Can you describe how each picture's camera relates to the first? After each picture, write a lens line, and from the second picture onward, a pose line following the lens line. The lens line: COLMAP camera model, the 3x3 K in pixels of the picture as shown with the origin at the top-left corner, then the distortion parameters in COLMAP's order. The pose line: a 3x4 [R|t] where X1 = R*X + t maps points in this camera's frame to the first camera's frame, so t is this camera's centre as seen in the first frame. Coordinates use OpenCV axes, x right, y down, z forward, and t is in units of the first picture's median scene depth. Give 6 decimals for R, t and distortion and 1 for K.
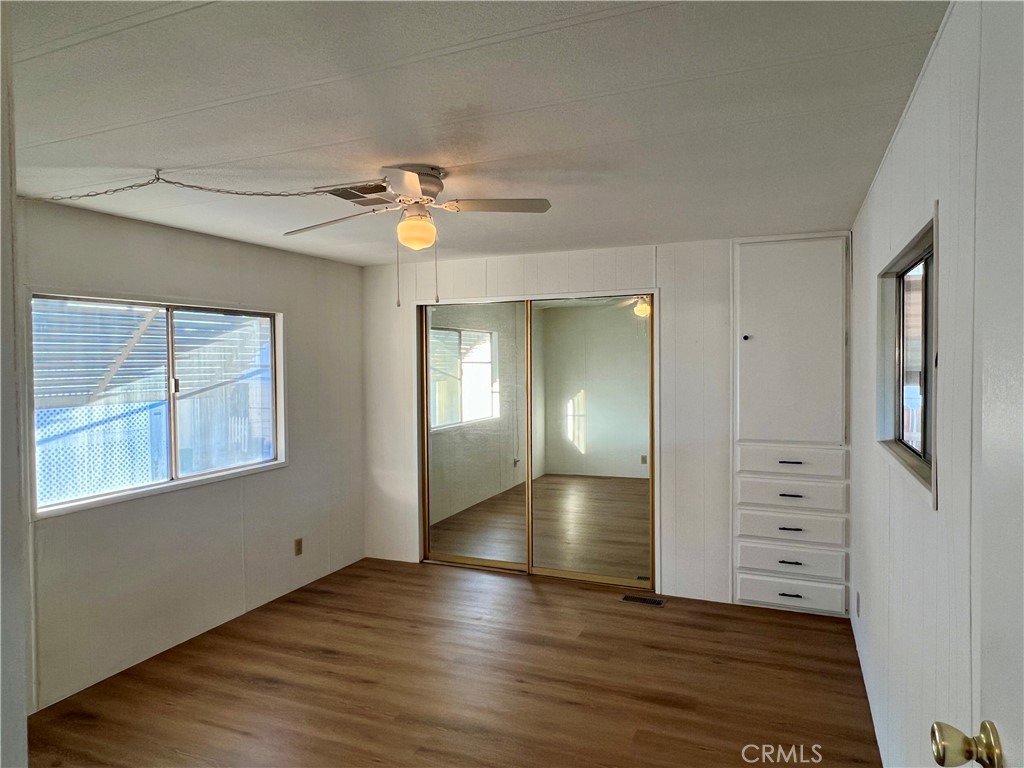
lens RADIAL K [[655.4, 0, 514.9], [0, 655.4, 381.6], [0, 0, 1]] dist [-0.001062, -0.000031]
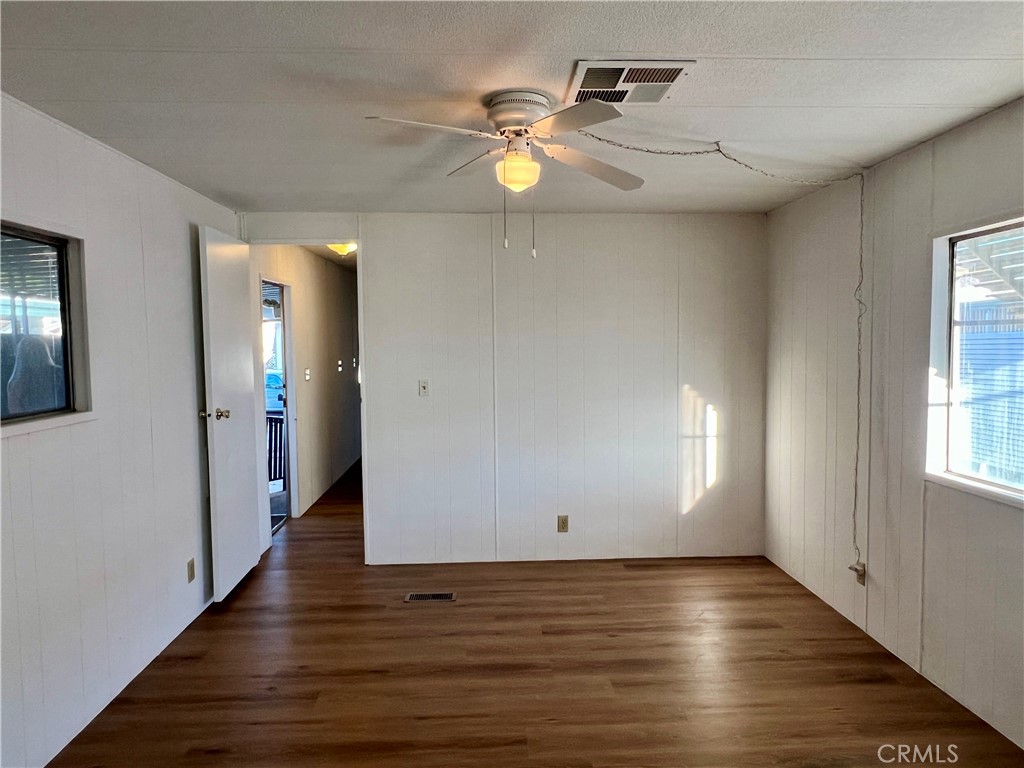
lens RADIAL K [[655.4, 0, 514.4], [0, 655.4, 383.0], [0, 0, 1]] dist [-0.001062, -0.000031]
pose [[-0.899771, 0.047899, -0.433726, 0.233740], [0.010687, 0.996078, 0.087833, -0.020933], [0.436232, 0.074395, -0.896753, 1.697267]]
